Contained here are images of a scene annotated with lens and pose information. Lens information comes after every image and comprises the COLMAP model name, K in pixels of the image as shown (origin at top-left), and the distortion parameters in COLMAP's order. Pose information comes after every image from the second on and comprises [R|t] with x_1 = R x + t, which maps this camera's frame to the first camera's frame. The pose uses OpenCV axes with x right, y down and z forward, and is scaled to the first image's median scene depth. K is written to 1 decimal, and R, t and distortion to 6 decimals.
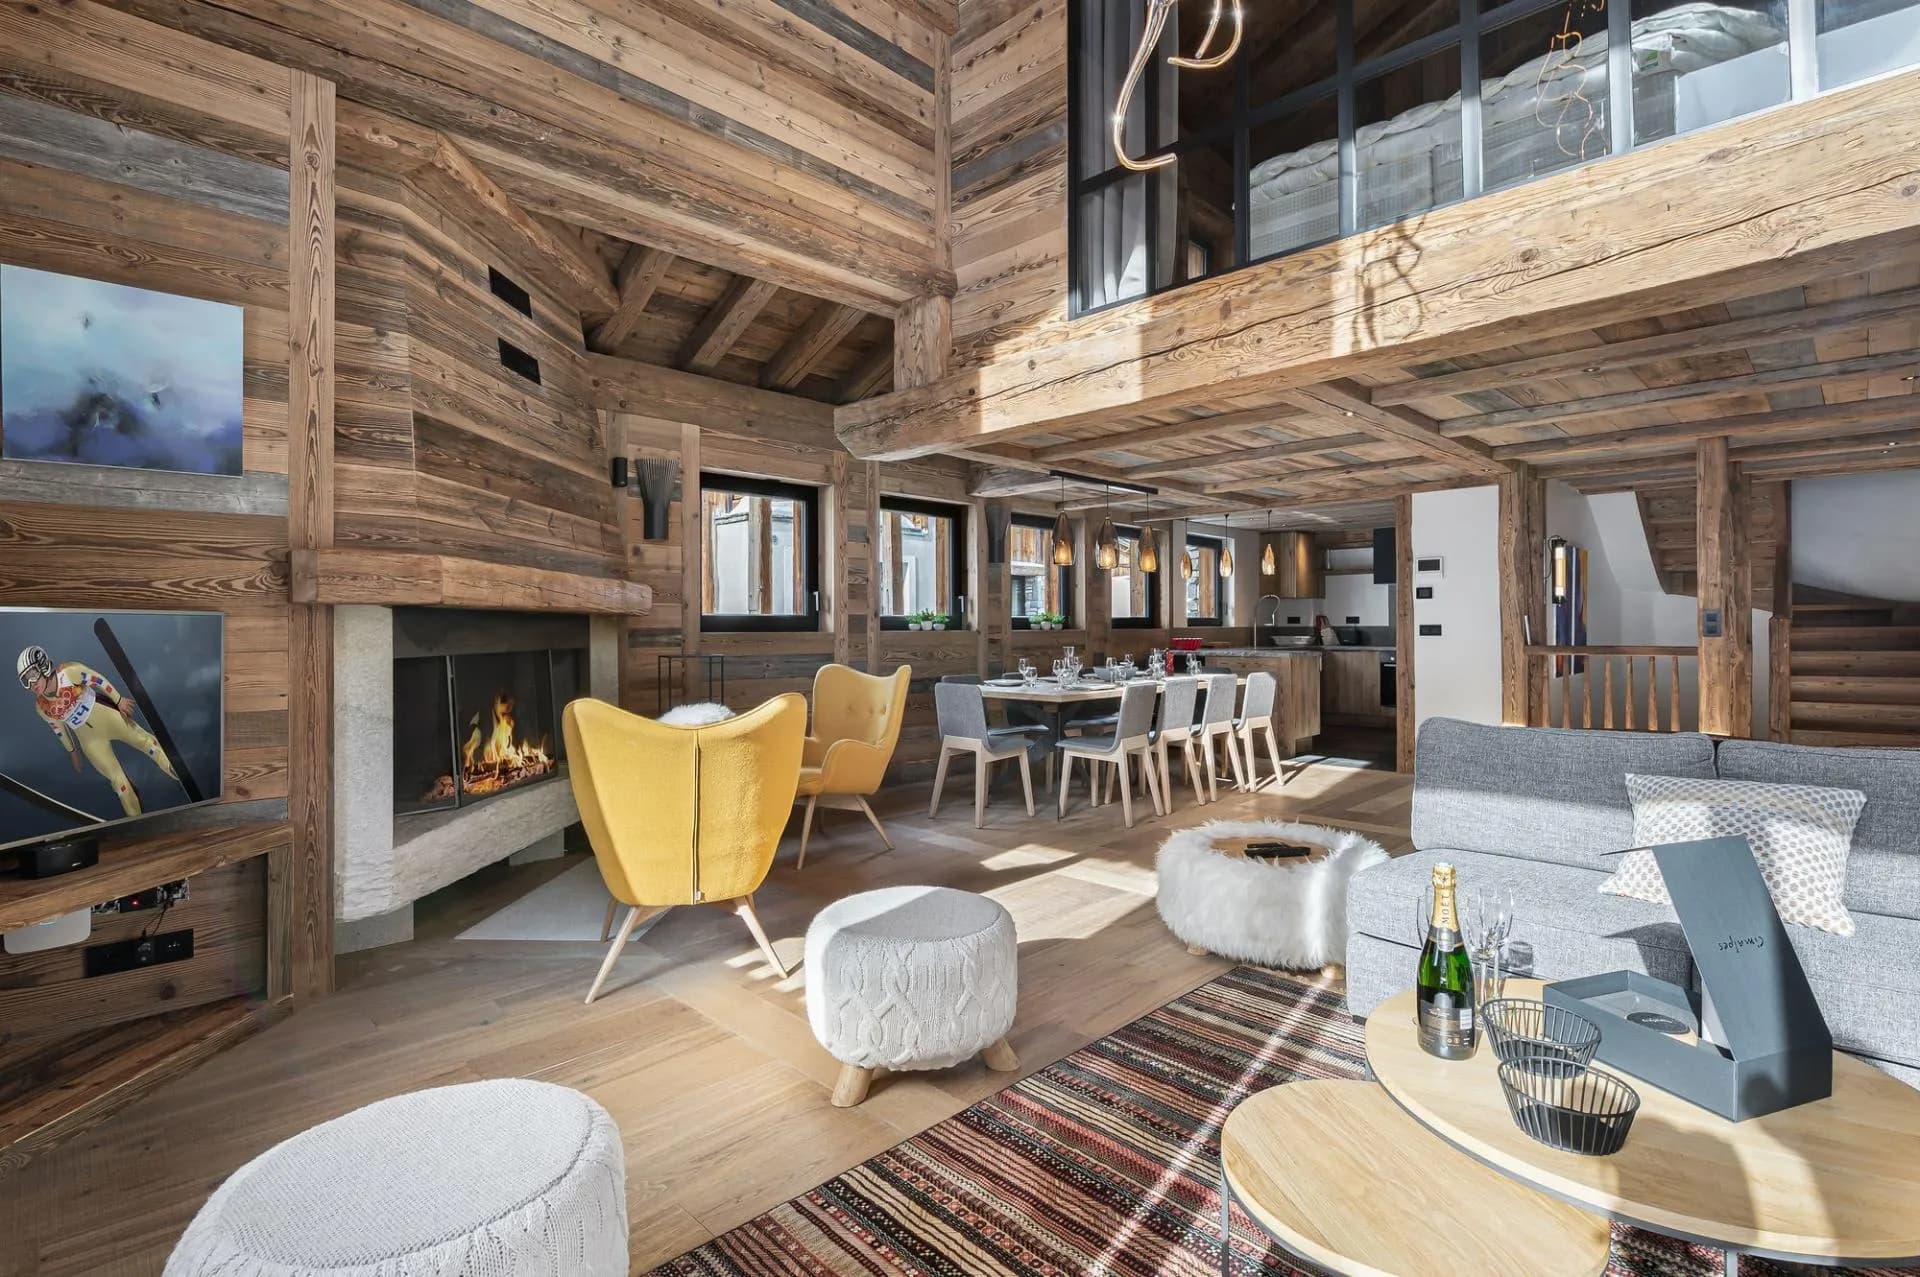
lens RADIAL K [[899.0, 0, 997.1], [0, 899.0, 631.2], [0, 0, 1]] dist [-0.008603, -0.000084]
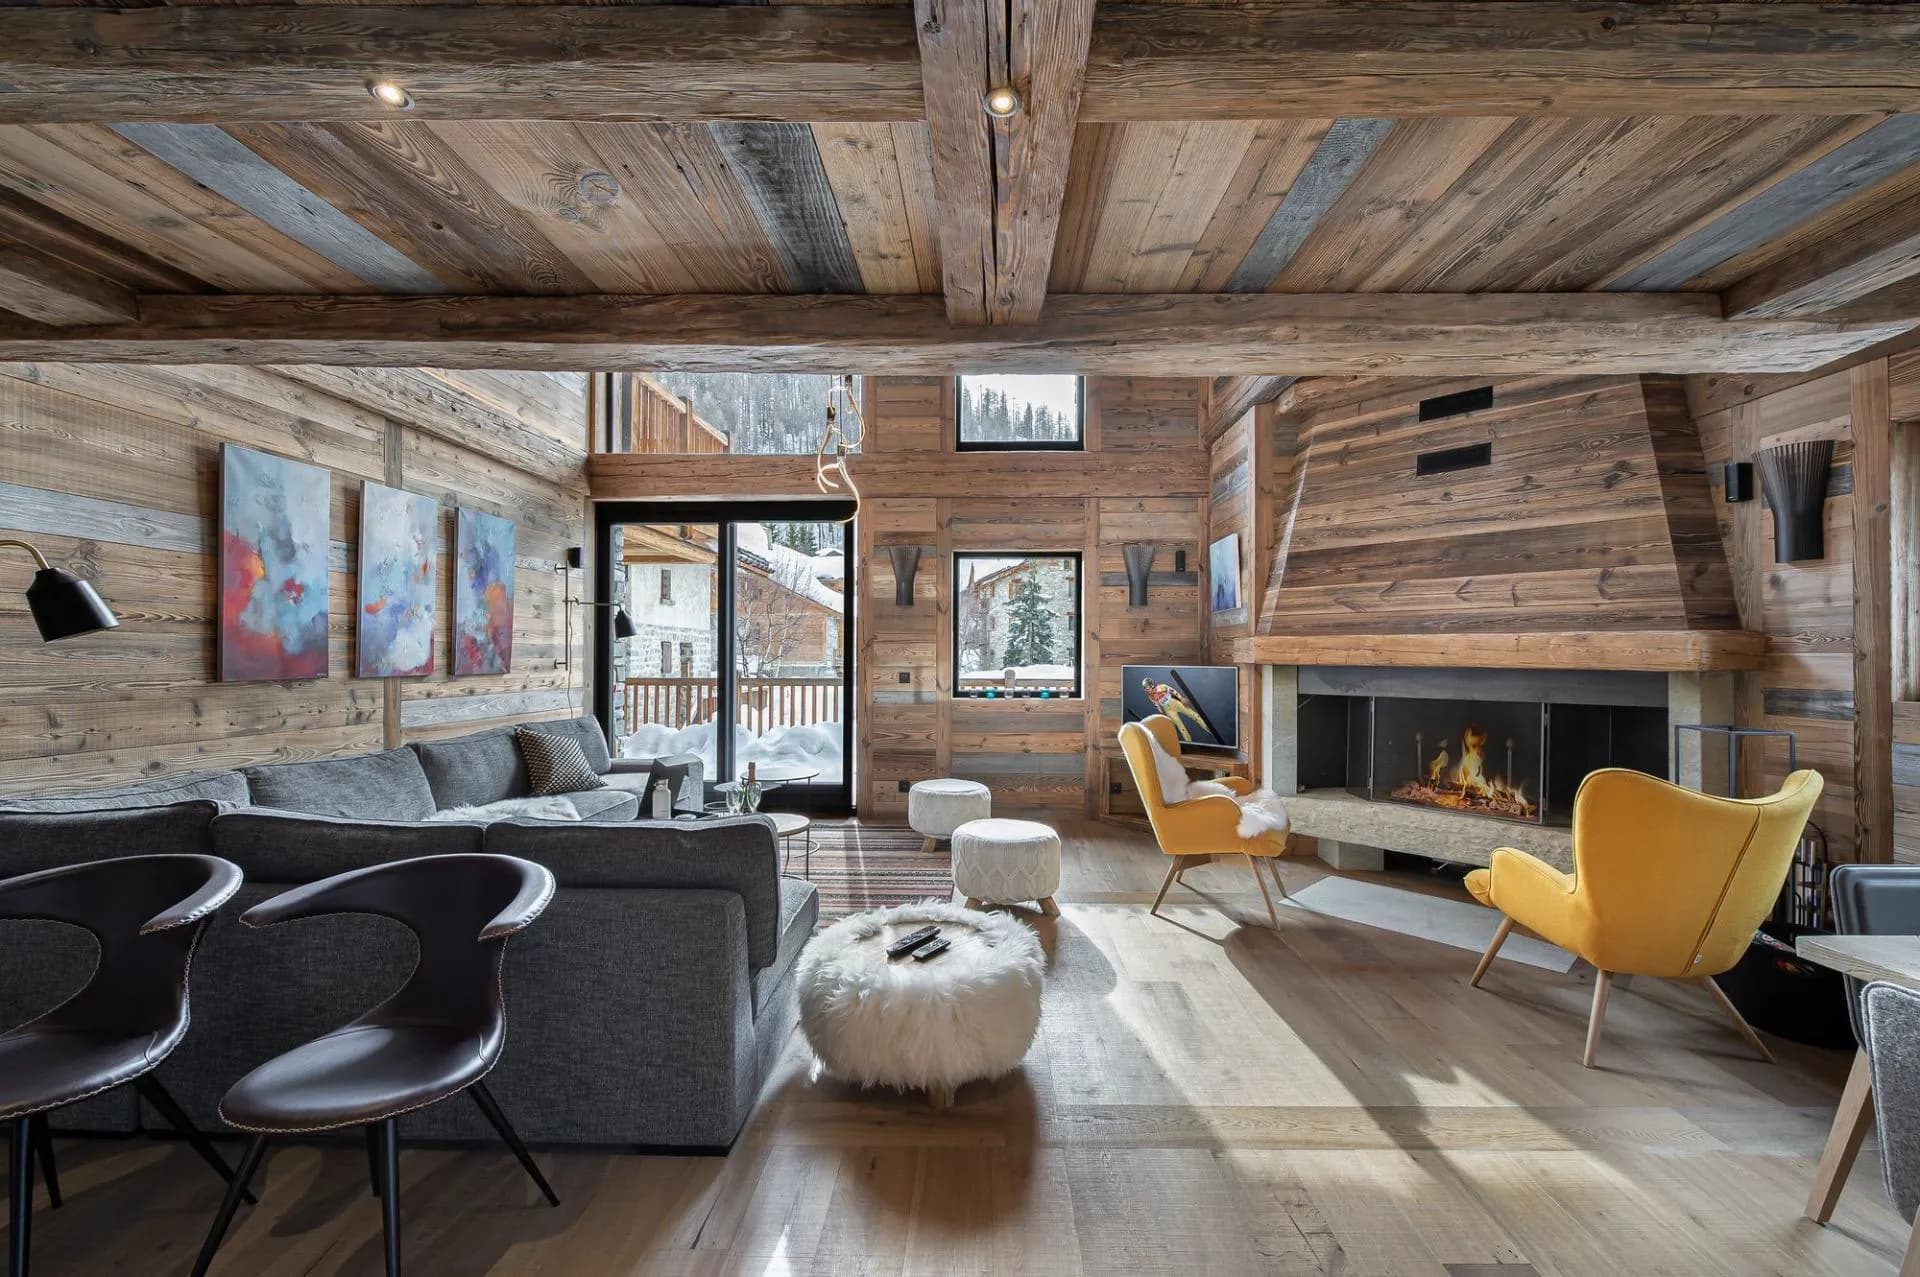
lens RADIAL K [[747.3, 0, 963.2], [0, 747.3, 647.0], [0, 0, 1]] dist [0.000861, -0.000018]
pose [[-0.740249, -0.007633, -0.672290, 0.879332], [-0.002701, 0.999961, -0.008379, -0.049695], [0.672328, -0.004386, -0.740241, 1.747697]]
